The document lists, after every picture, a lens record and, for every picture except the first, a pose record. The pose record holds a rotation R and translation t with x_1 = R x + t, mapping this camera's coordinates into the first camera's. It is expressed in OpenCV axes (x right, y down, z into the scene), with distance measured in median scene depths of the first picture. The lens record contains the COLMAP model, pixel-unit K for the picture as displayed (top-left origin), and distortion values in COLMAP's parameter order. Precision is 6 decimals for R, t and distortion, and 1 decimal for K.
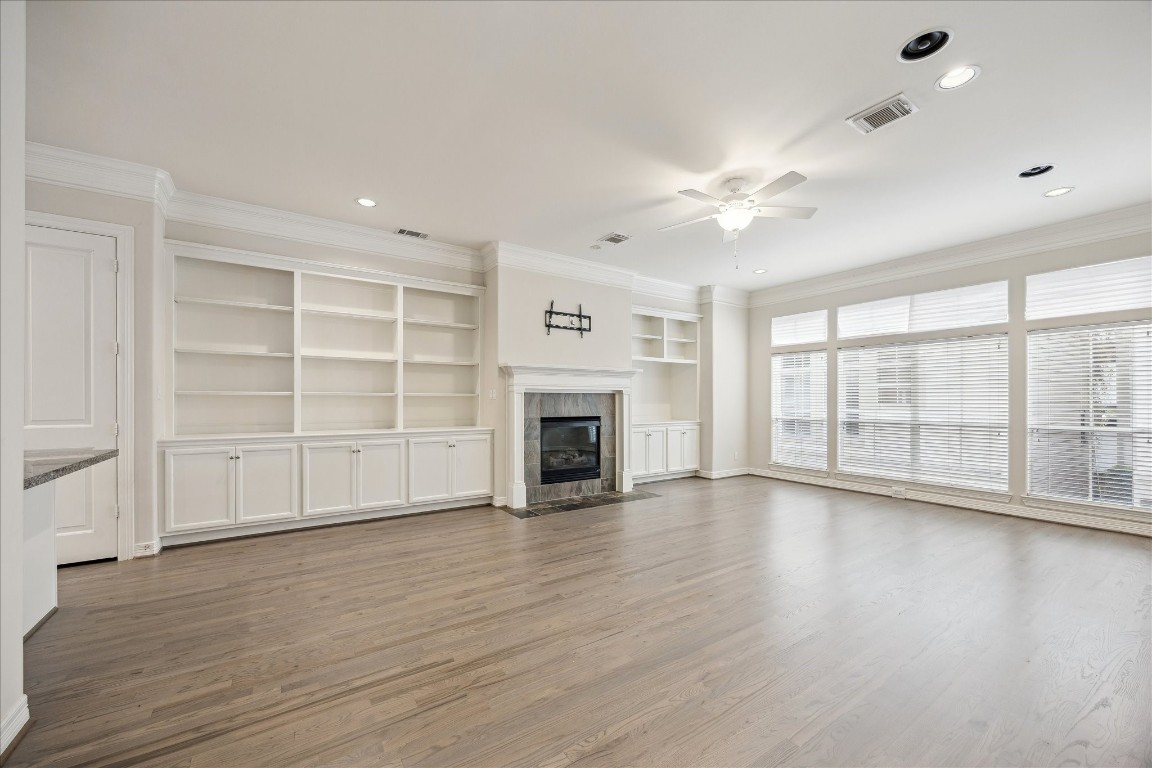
lens RADIAL K [[441.6, 0, 586.7], [0, 441.6, 394.9], [0, 0, 1]] dist [-0.001828, 0.000265]
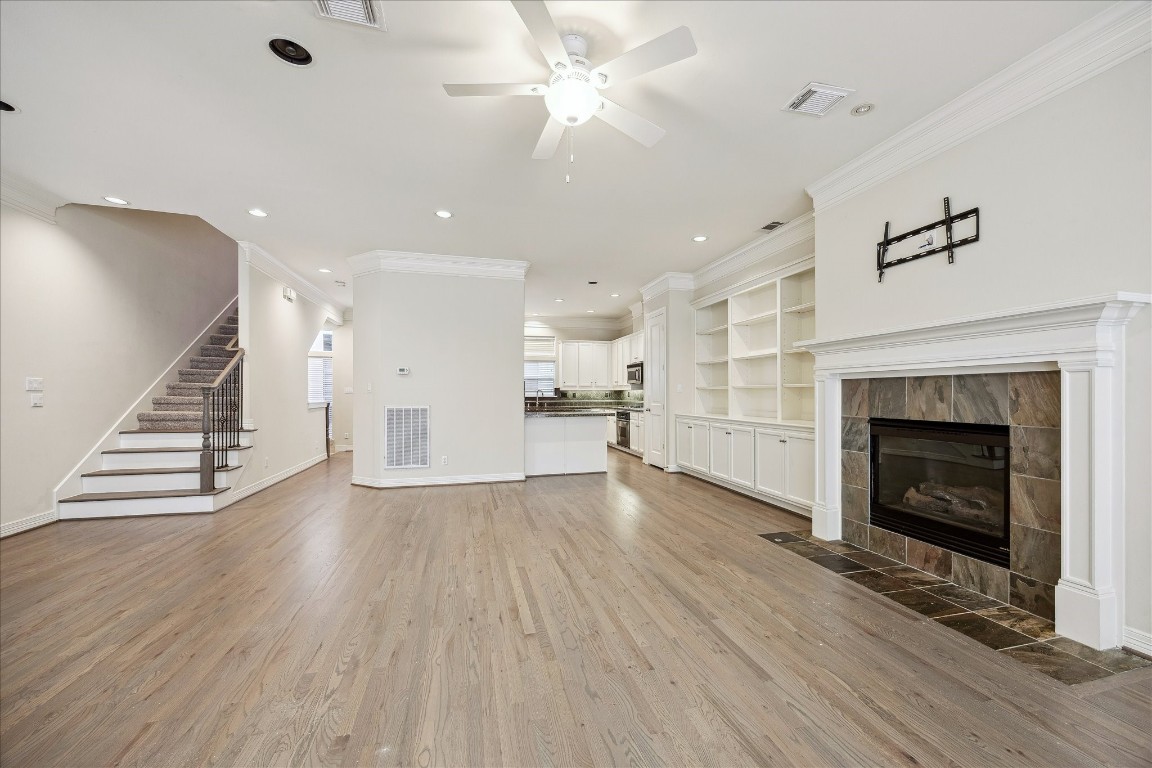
lens RADIAL K [[441.6, 0, 583.8], [0, 441.6, 394.3], [0, 0, 1]] dist [-0.001828, 0.000265]
pose [[-0.324771, 0.001098, -0.945792, 0.683323], [0.014153, 0.999893, -0.003700, 0.015621], [0.945687, -0.014587, -0.324752, 0.894354]]
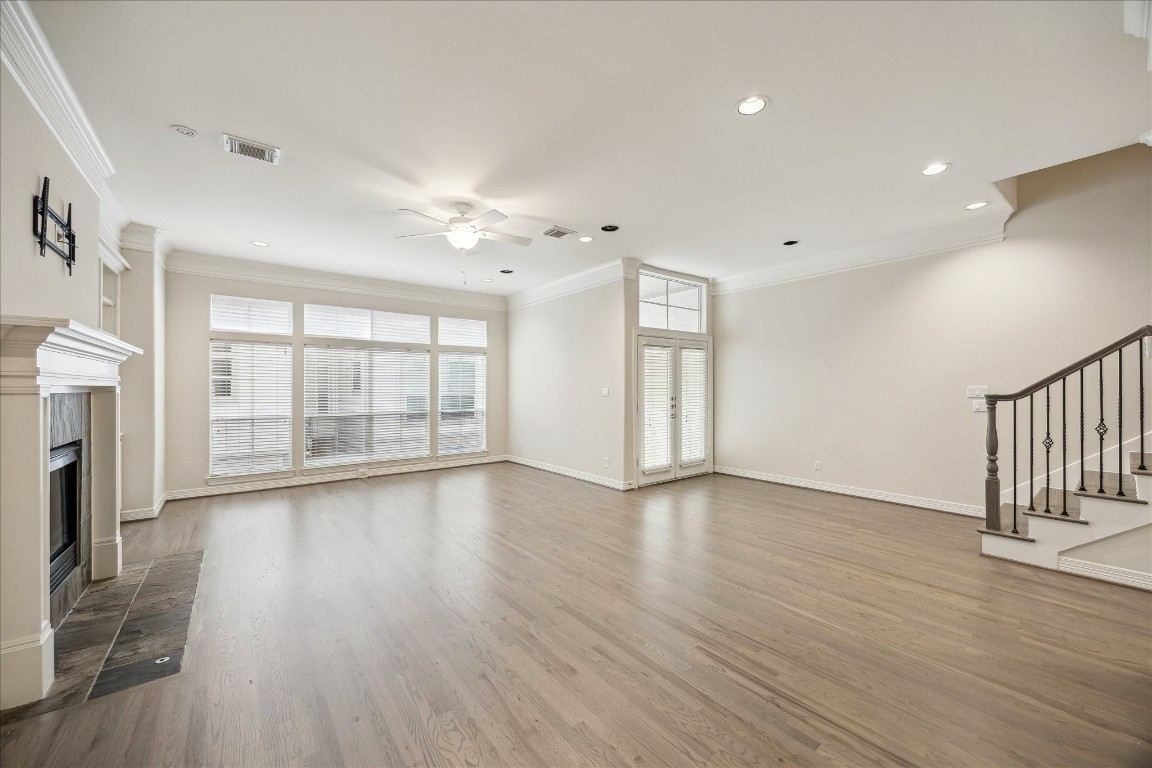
lens RADIAL K [[441.6, 0, 567.2], [0, 441.6, 379.3], [0, 0, 1]] dist [-0.001828, 0.000265]
pose [[-0.045556, 0.018887, 0.998783, -0.581353], [-0.007528, 0.999786, -0.019250, -0.015314], [-0.998933, -0.008396, -0.045404, 0.575430]]
